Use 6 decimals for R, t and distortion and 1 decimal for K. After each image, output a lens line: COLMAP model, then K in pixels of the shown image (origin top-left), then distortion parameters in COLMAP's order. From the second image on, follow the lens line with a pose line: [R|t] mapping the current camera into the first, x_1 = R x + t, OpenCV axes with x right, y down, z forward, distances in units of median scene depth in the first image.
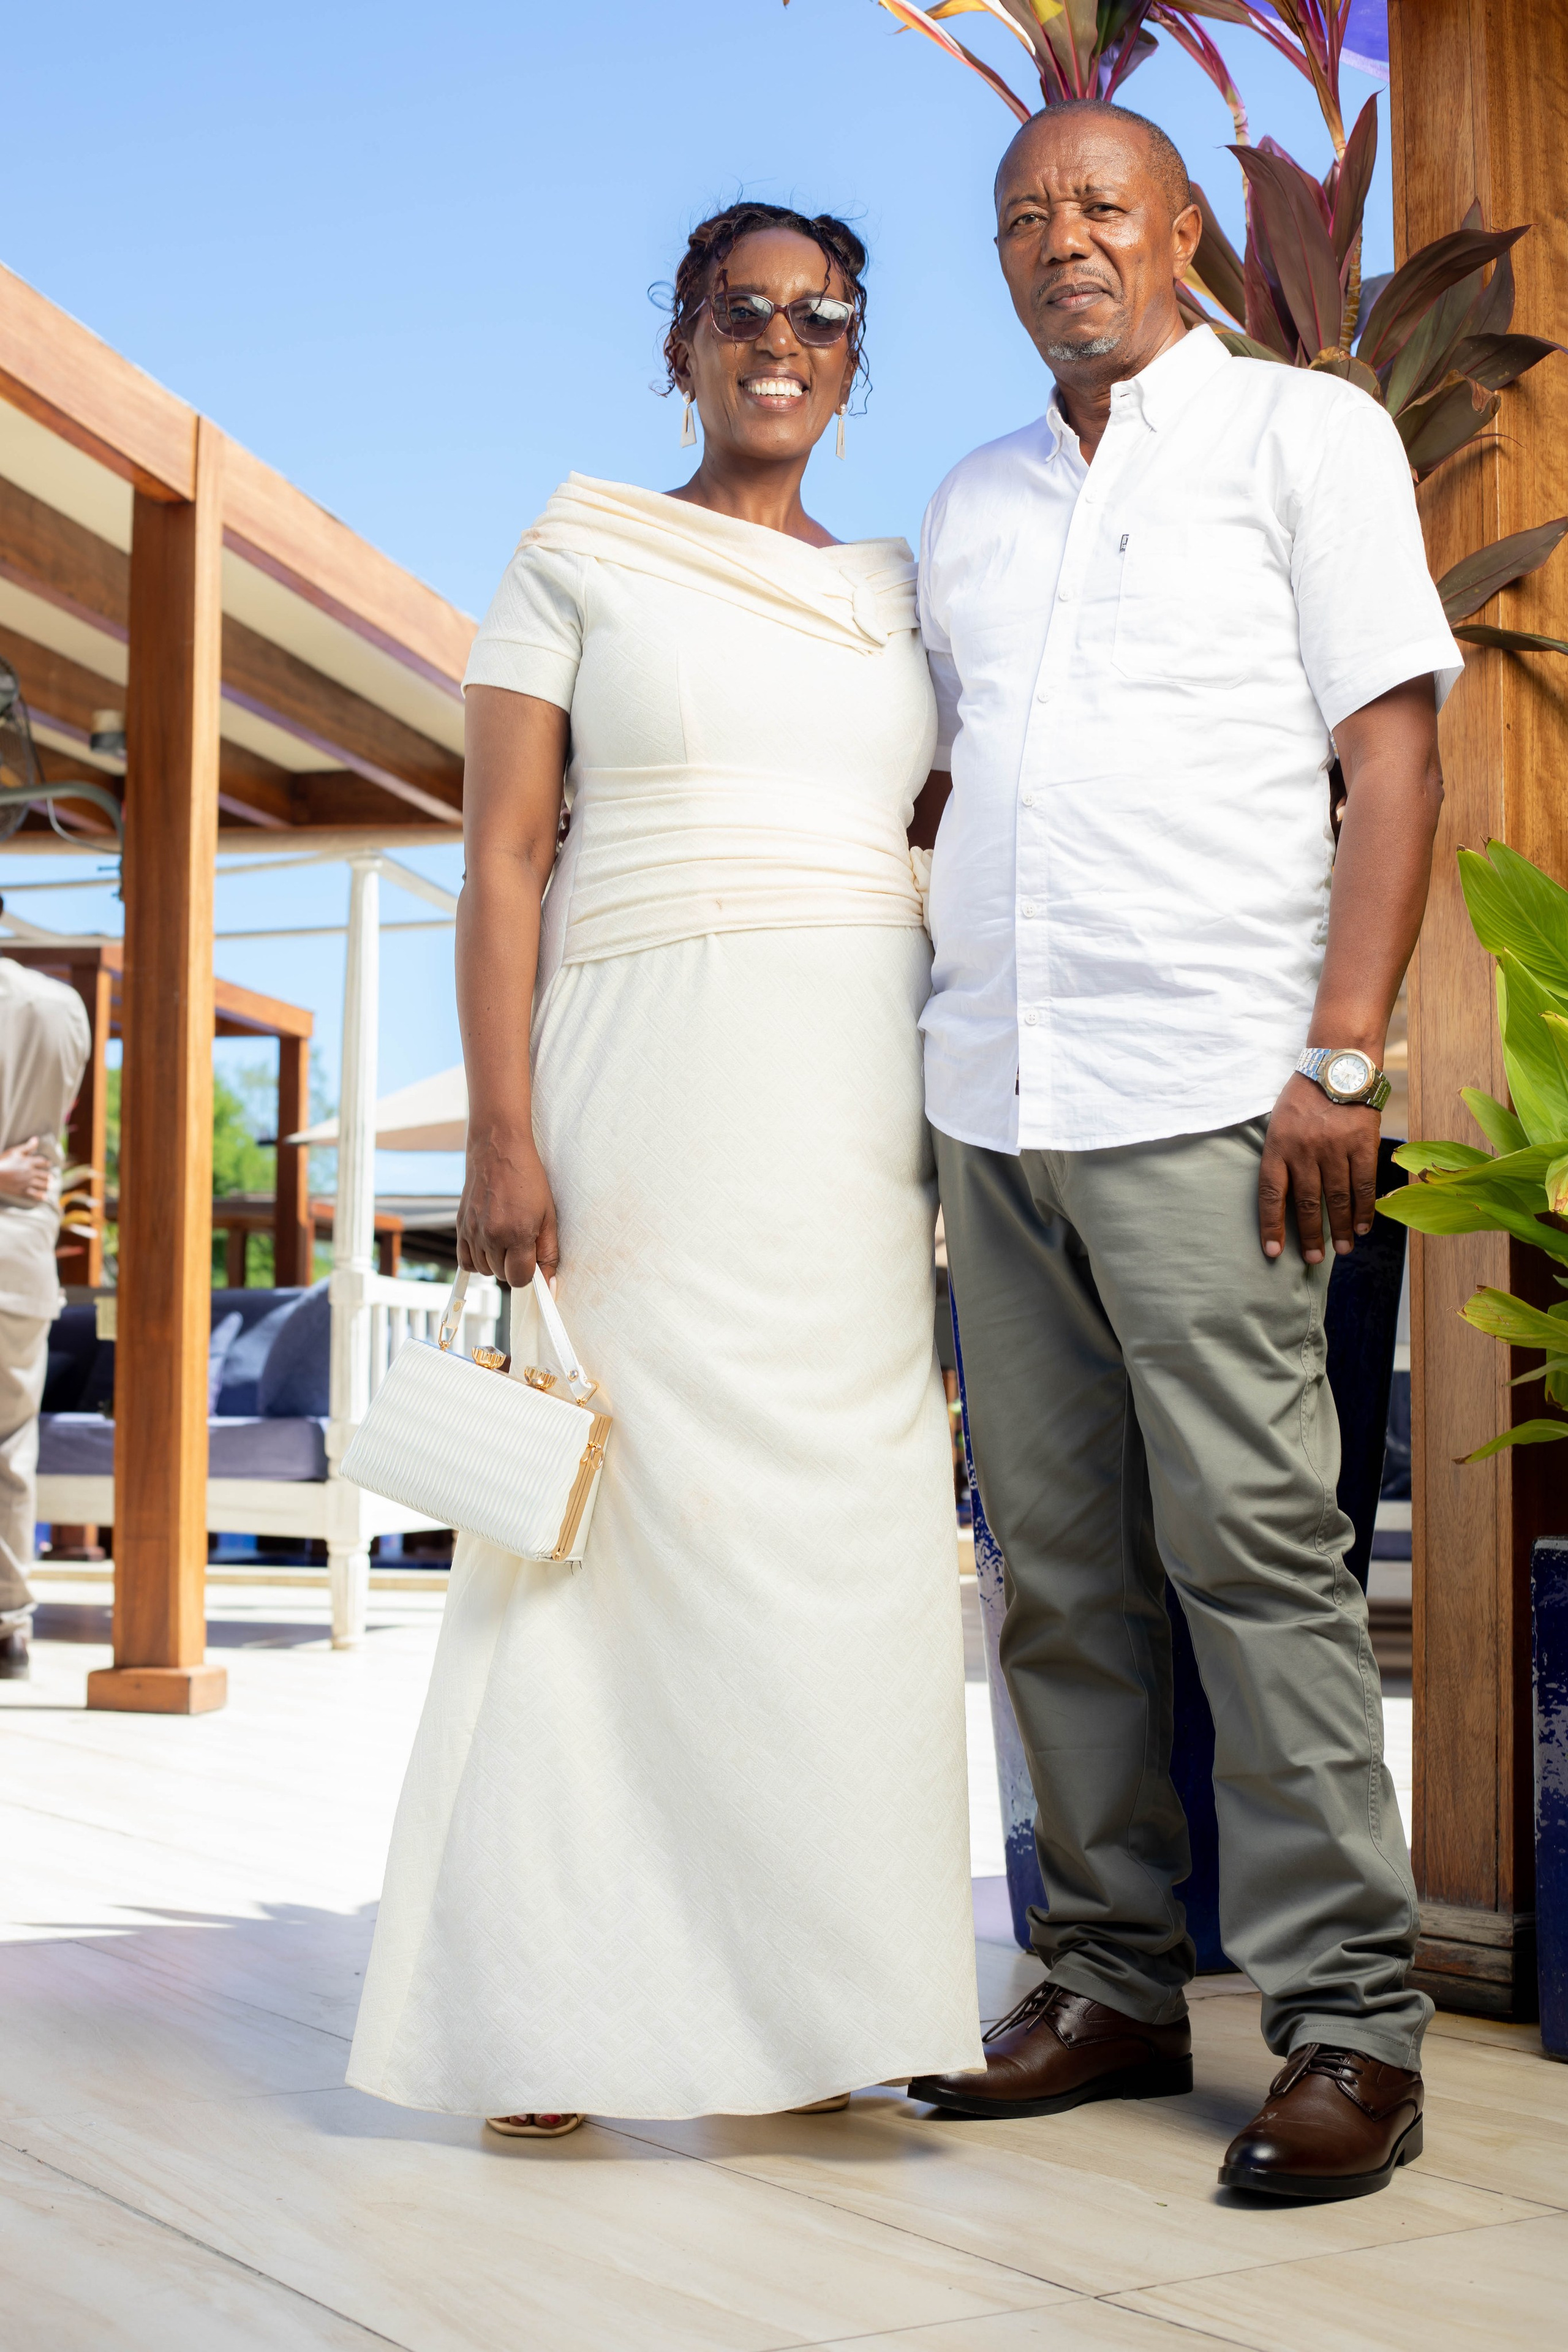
lens RADIAL K [[3381.1, 0, 784.0], [0, 3381.1, 1176.0], [0, 0, 1]] dist [-0.093624, -0.118175]
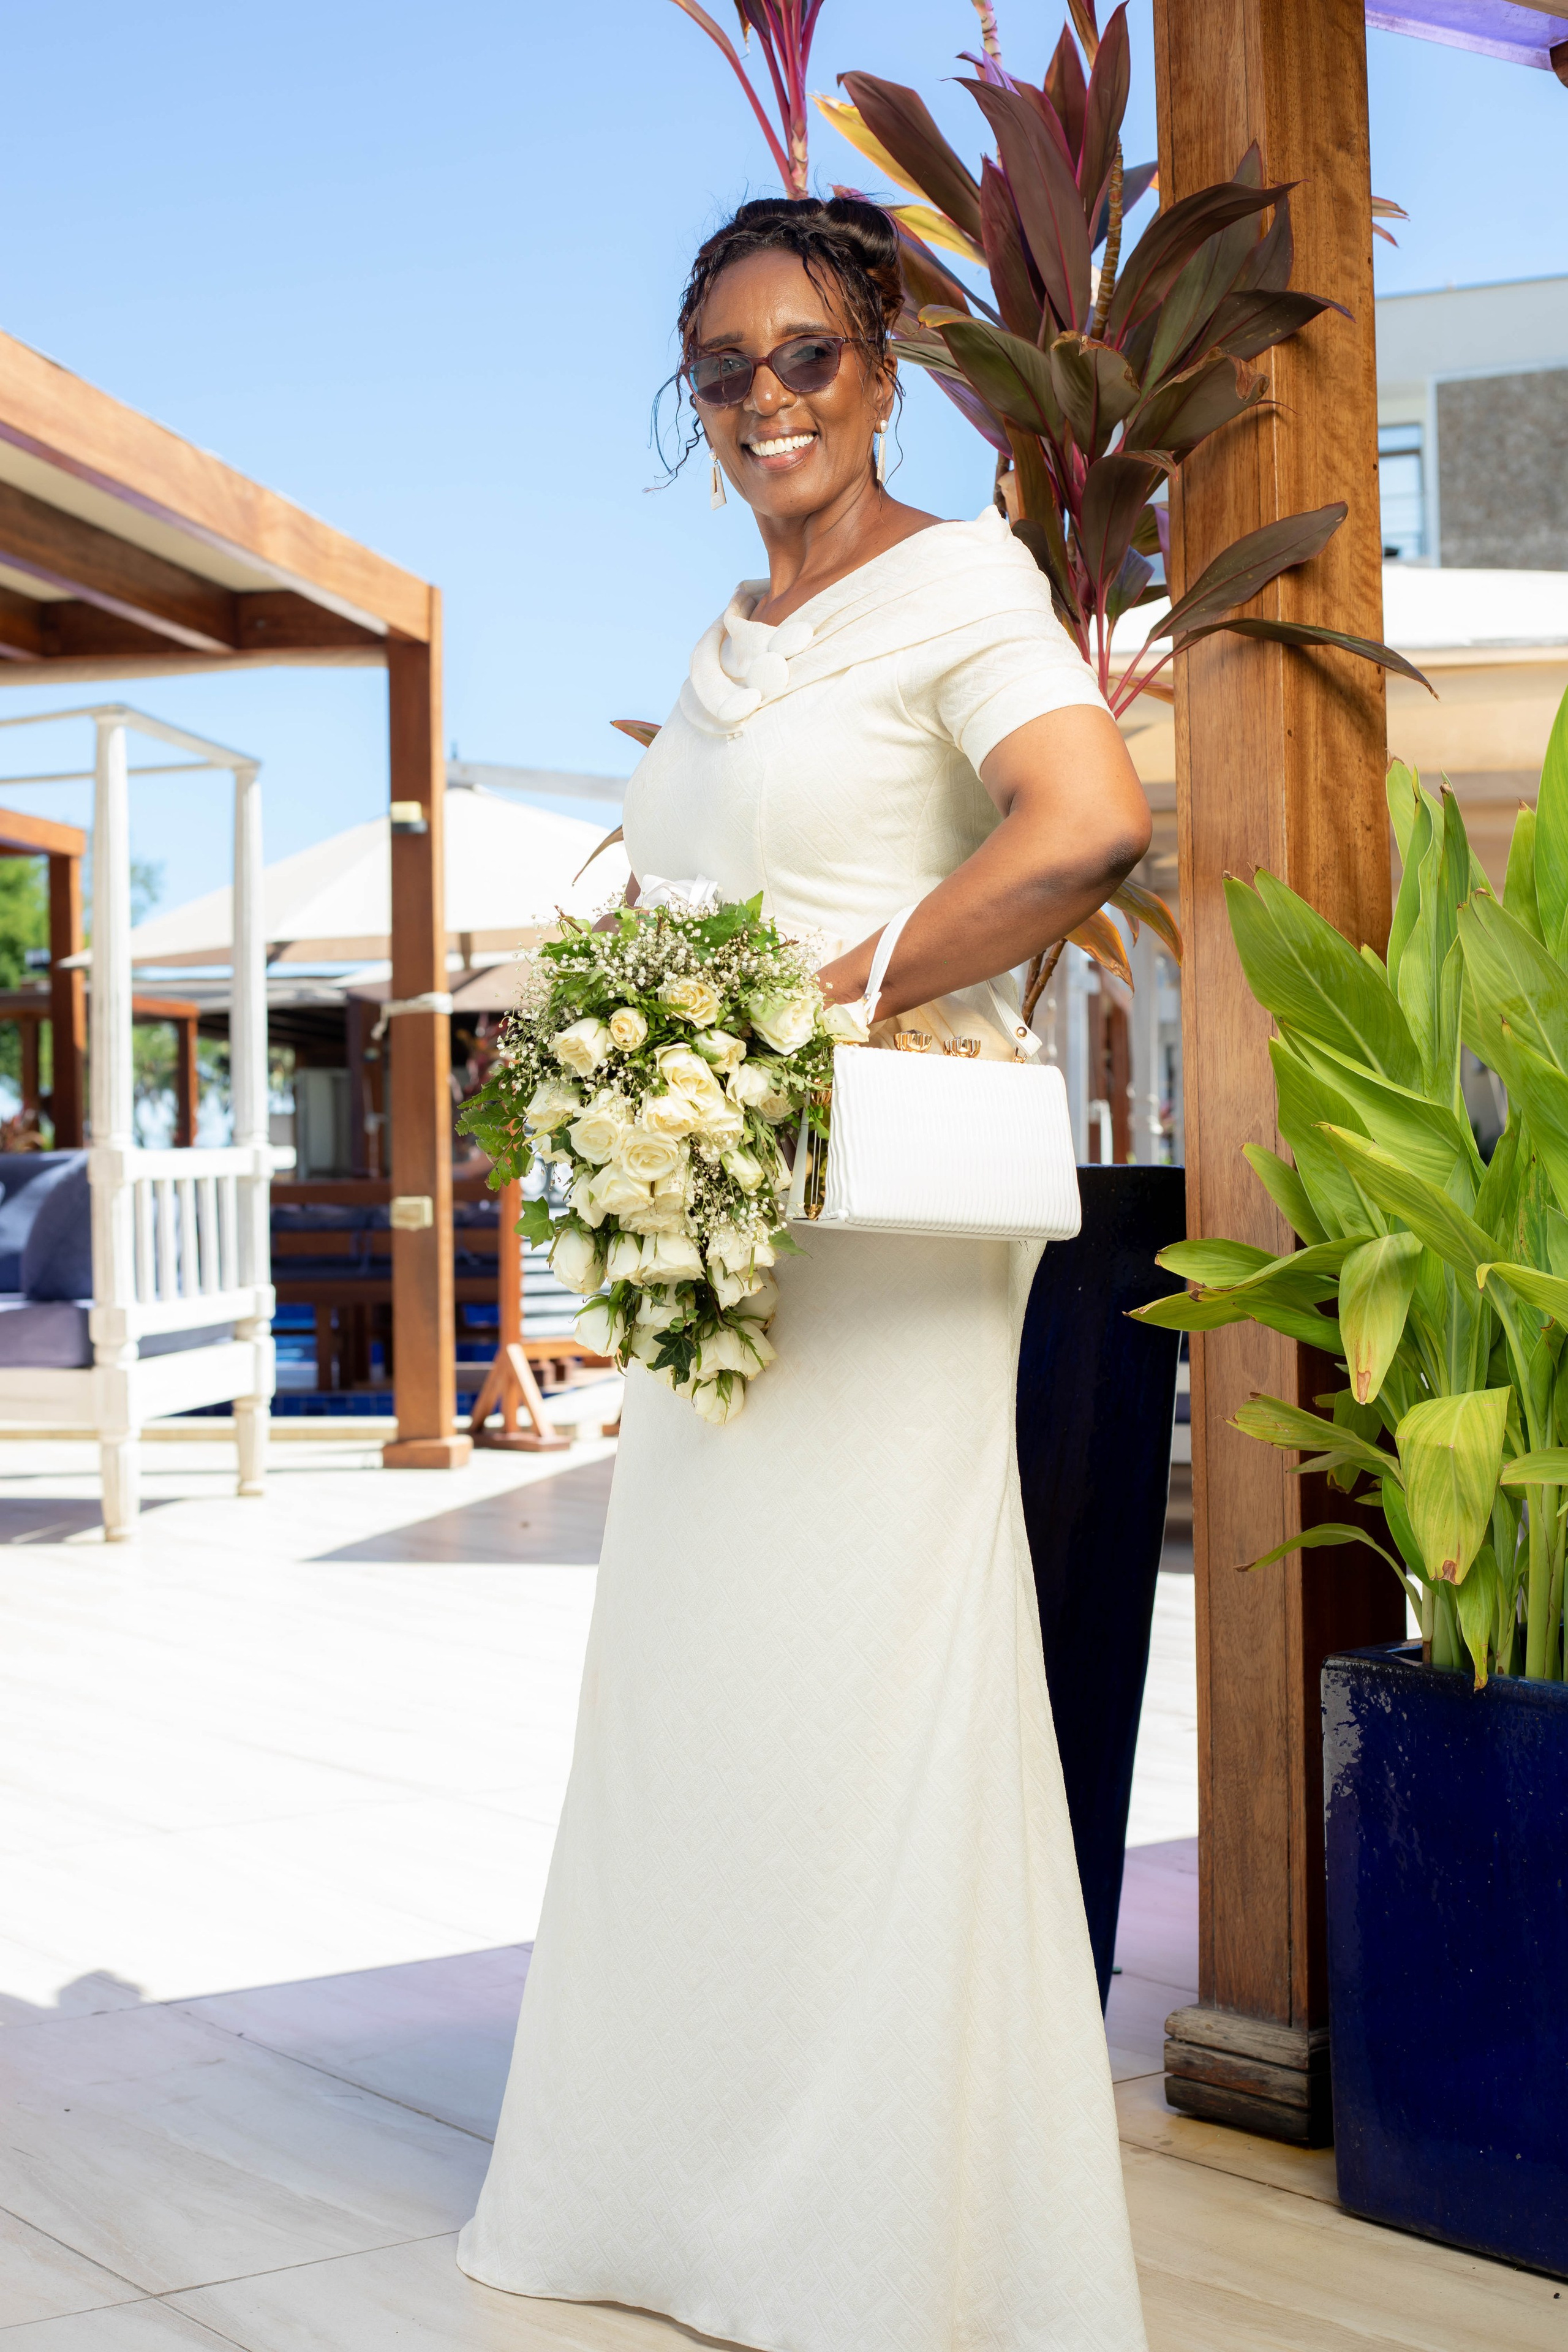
lens RADIAL K [[3394.1, 0, 784.0], [0, 3394.1, 1176.0], [0, 0, 1]] dist [-0.094722, -0.111620]
pose [[0.998185, -0.026815, 0.053916, 0.027352], [0.022686, 0.996867, 0.075778, -0.084878], [-0.055779, -0.074418, 0.995666, 0.092567]]
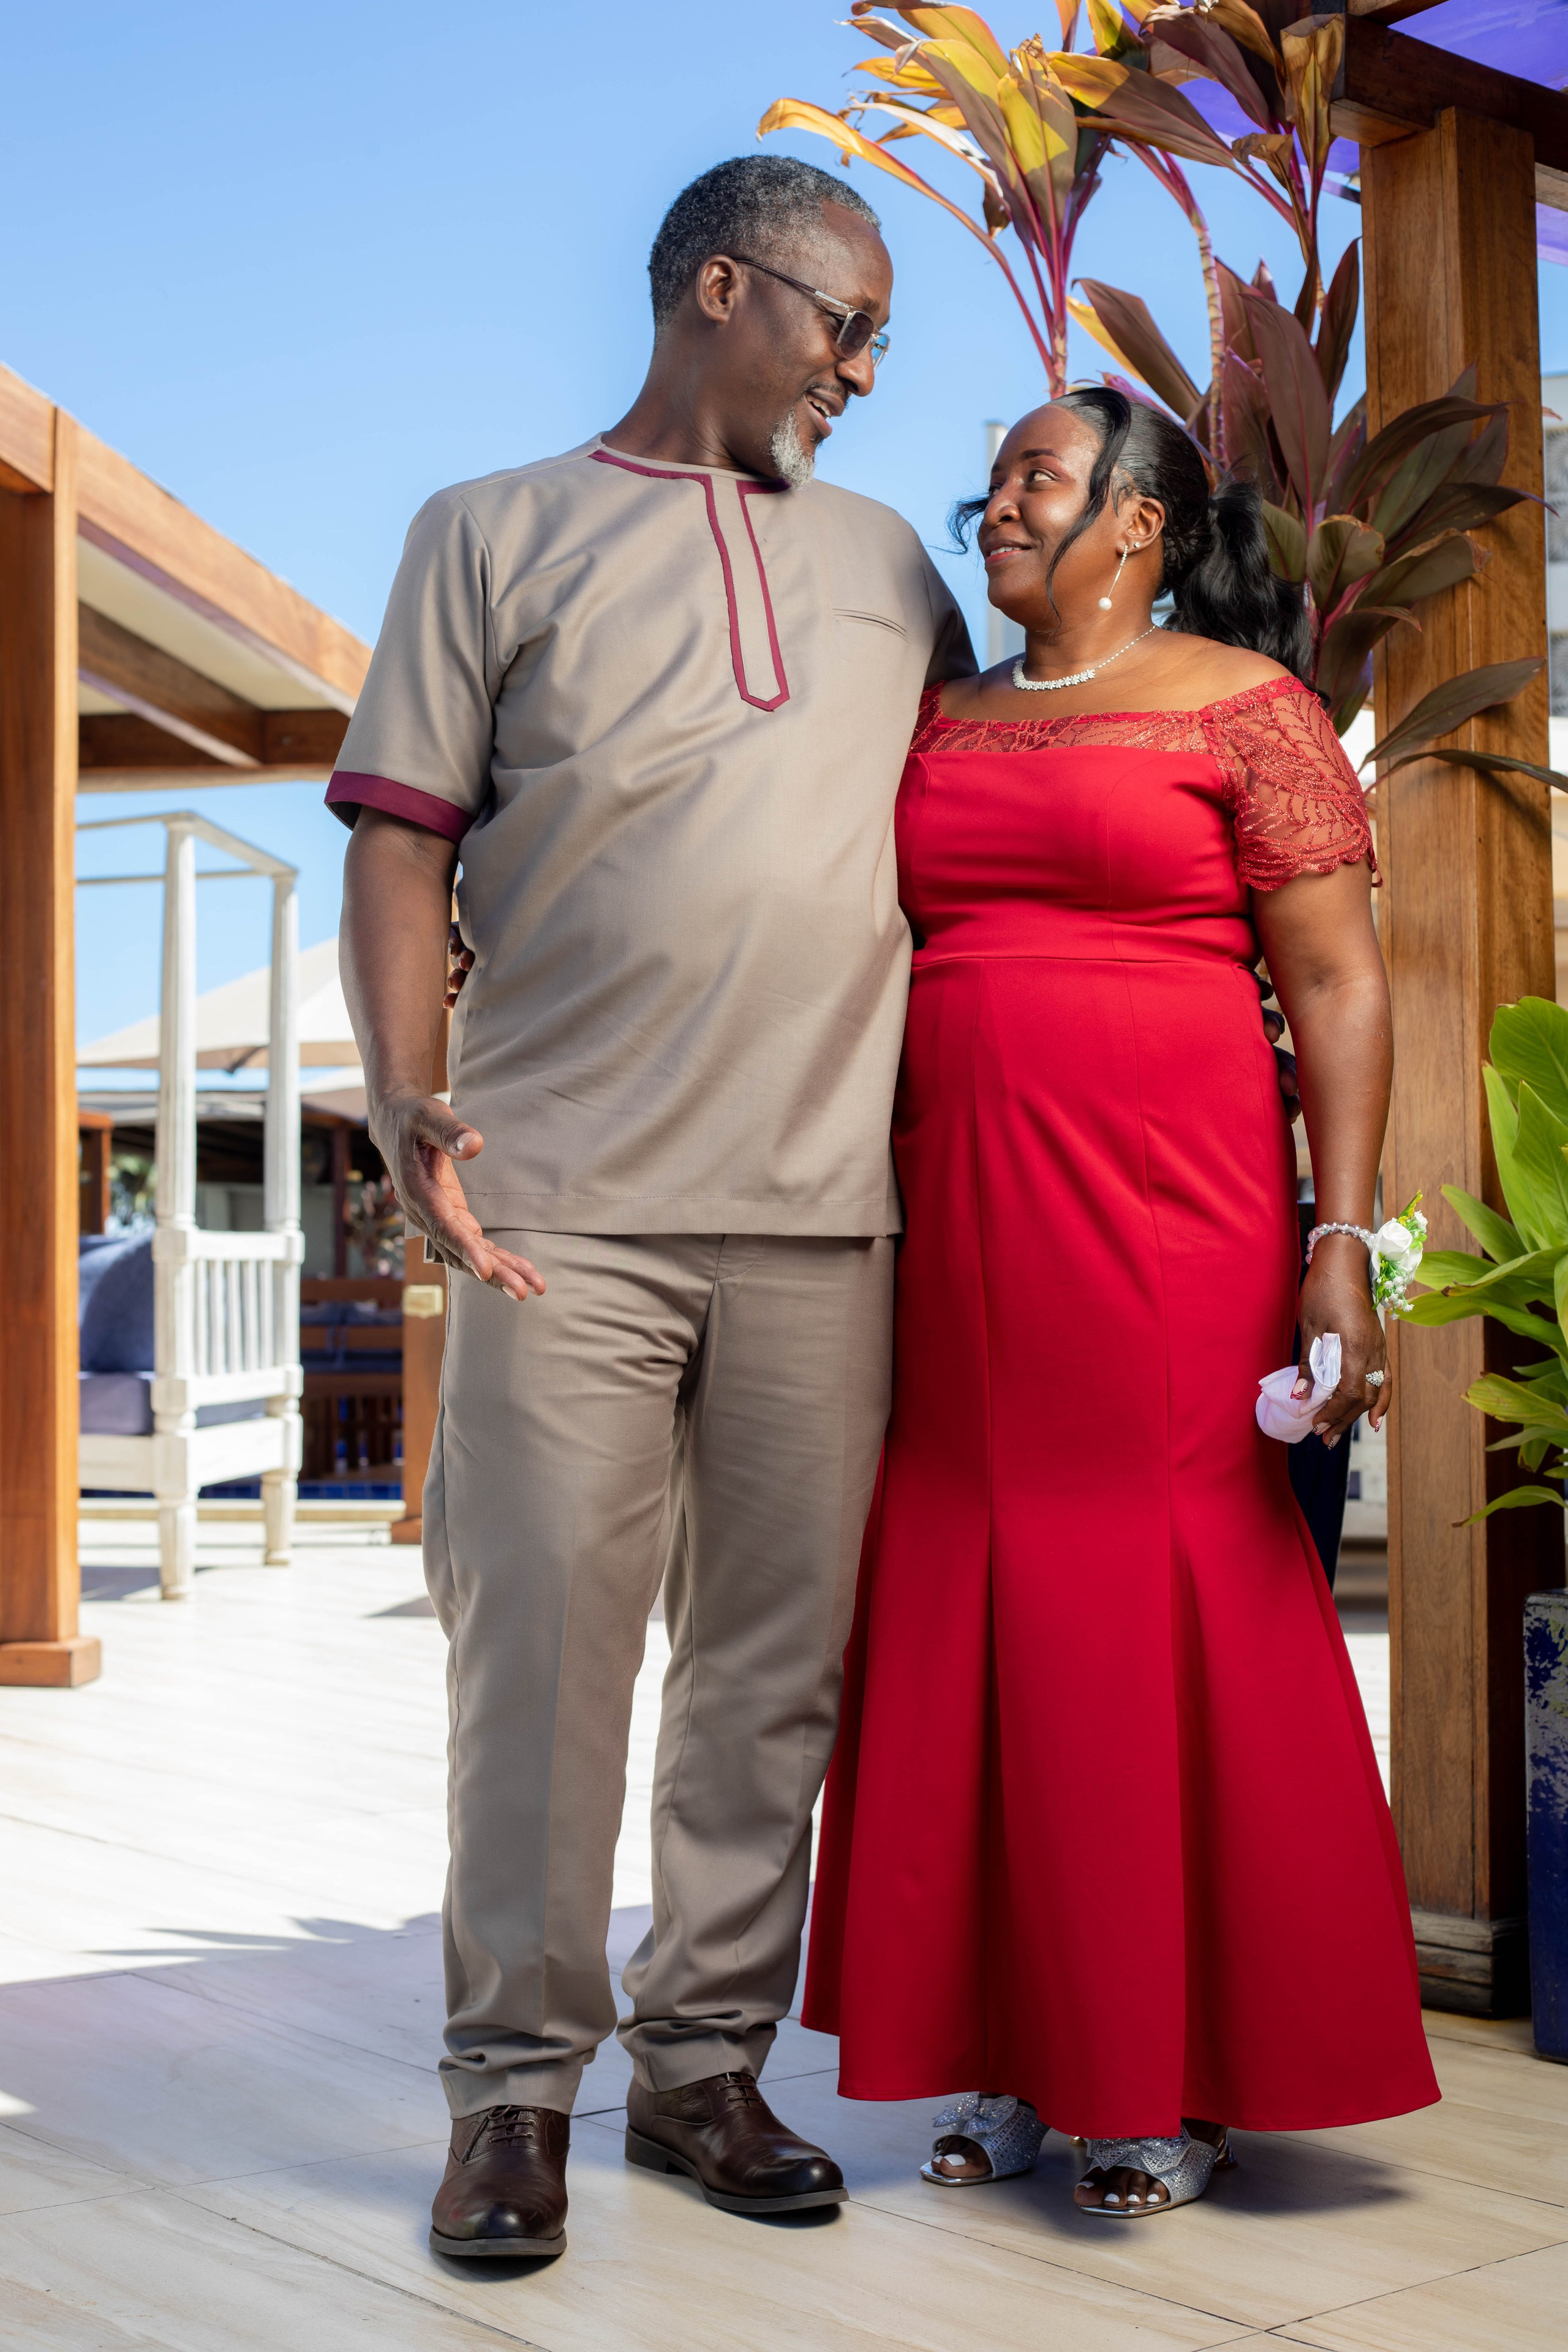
lens RADIAL K [[3381.1, 0, 784.0], [0, 3381.1, 1176.0], [0, 0, 1]] dist [-0.093624, -0.118175]
pose [[0.995371, -0.009552, 0.095628, -0.111959], [0.005917, 0.999252, 0.038220, -0.066182], [-0.095922, -0.037477, 0.994683, -0.067039]]
